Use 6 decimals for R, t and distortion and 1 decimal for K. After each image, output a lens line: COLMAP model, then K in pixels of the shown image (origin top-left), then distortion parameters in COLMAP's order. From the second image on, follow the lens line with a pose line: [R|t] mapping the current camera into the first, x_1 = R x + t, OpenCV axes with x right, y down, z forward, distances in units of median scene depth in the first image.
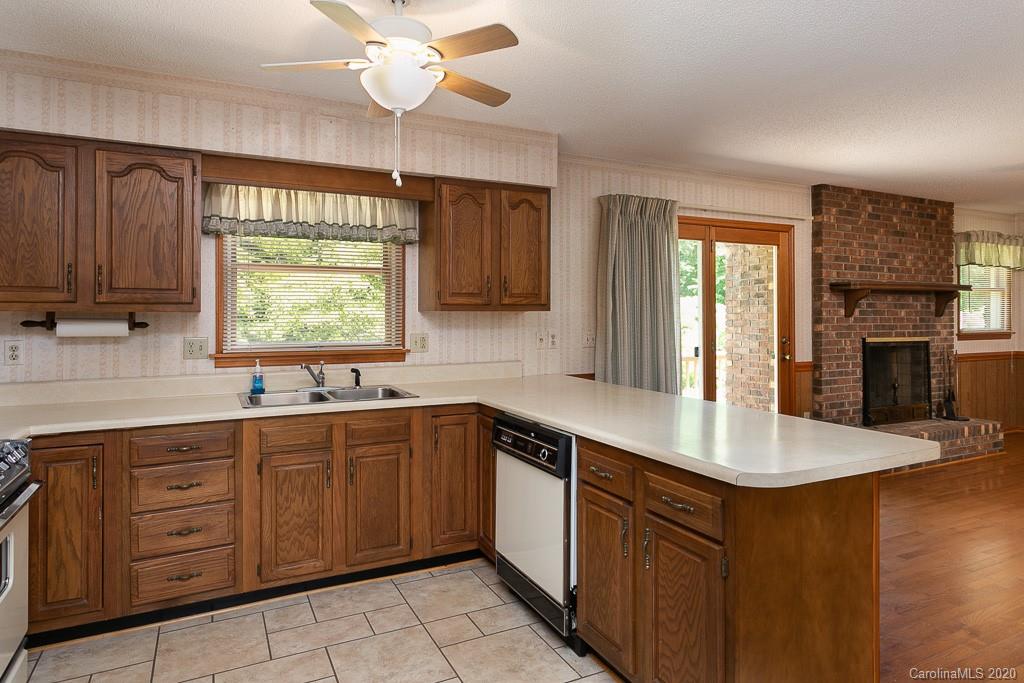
lens RADIAL K [[599.3, 0, 510.3], [0, 599.3, 315.5], [0, 0, 1]] dist [0.002812, 0.002010]
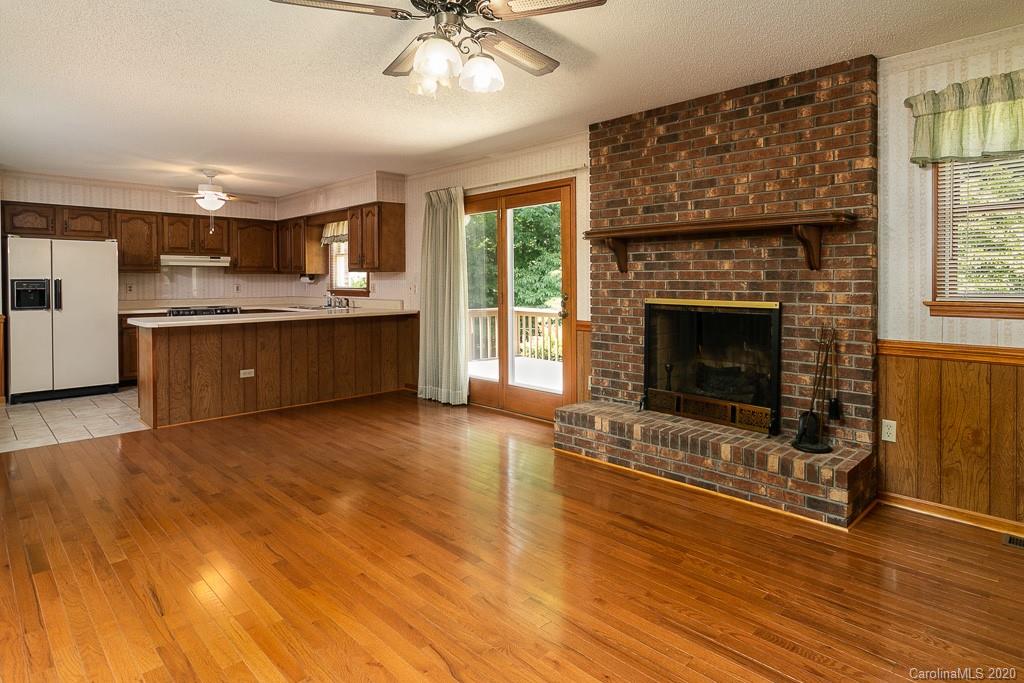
lens RADIAL K [[553.4, 0, 558.6], [0, 553.4, 293.8], [0, 0, 1]] dist [-0.001602, 0.001719]
pose [[0.358881, 0.021368, -0.933139, 1.269640], [-0.000808, 0.999745, 0.022583, 0.015538], [0.933383, -0.007350, 0.358806, 0.648845]]
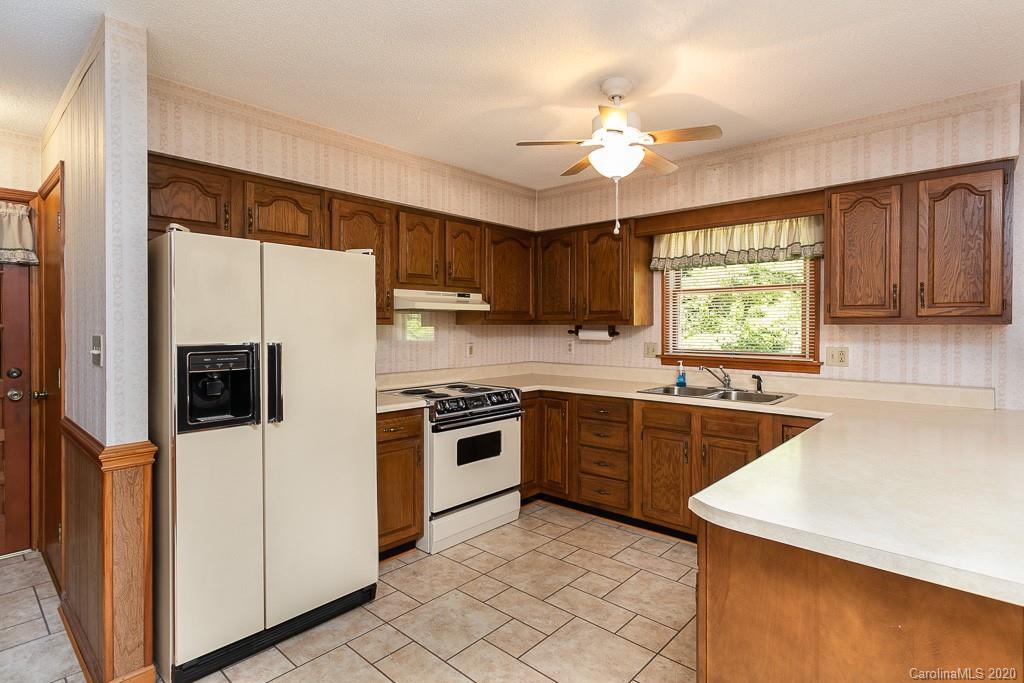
lens RADIAL K [[522.4, 0, 509.0], [0, 522.4, 332.5], [0, 0, 1]] dist [-0.001723, -0.000037]
pose [[0.362396, 0.013921, -0.931920, 0.330557], [-0.003871, 0.999902, 0.013431, -0.002381], [0.932016, -0.001260, 0.362414, 0.136613]]
